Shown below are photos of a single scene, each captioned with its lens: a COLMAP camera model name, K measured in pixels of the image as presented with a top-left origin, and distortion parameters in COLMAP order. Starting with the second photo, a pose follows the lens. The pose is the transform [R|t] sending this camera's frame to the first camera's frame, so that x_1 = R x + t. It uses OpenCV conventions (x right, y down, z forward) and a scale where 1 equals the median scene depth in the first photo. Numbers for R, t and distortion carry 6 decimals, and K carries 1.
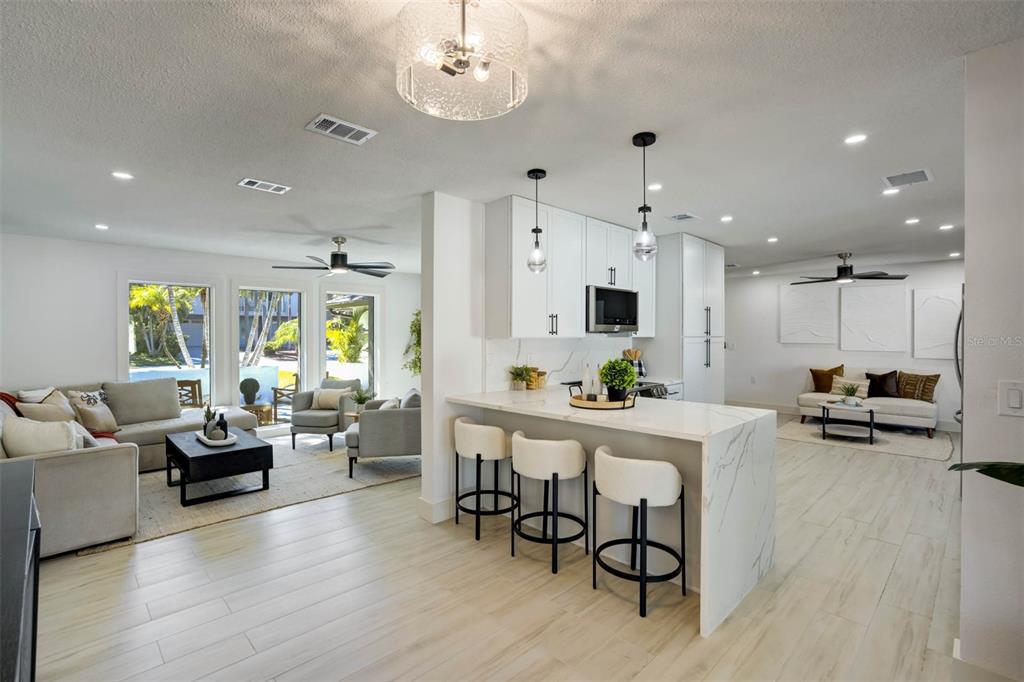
lens RADIAL K [[465.7, 0, 512.0], [0, 465.7, 341.0], [0, 0, 1]] dist [-0.041348, 0.000114]
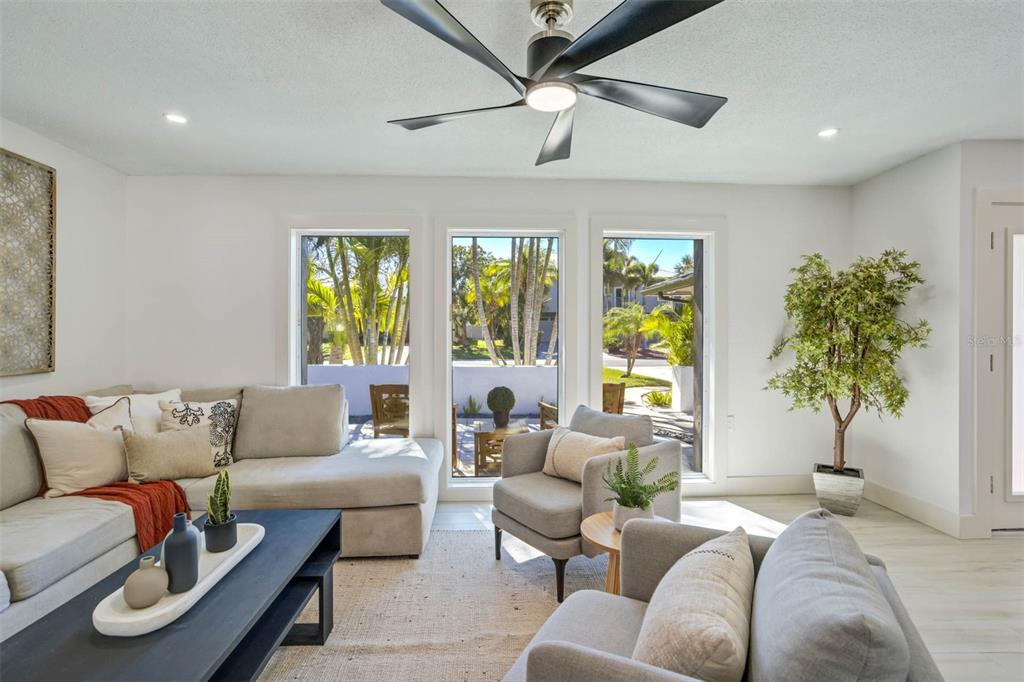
lens RADIAL K [[472.9, 0, 513.2], [0, 472.9, 323.9], [0, 0, 1]] dist [-0.019160, -0.000221]
pose [[0.748403, -0.008991, -0.663183, -0.173749], [-0.012898, 0.999522, -0.028106, 0.017075], [0.663118, 0.029589, 0.747930, 0.735719]]
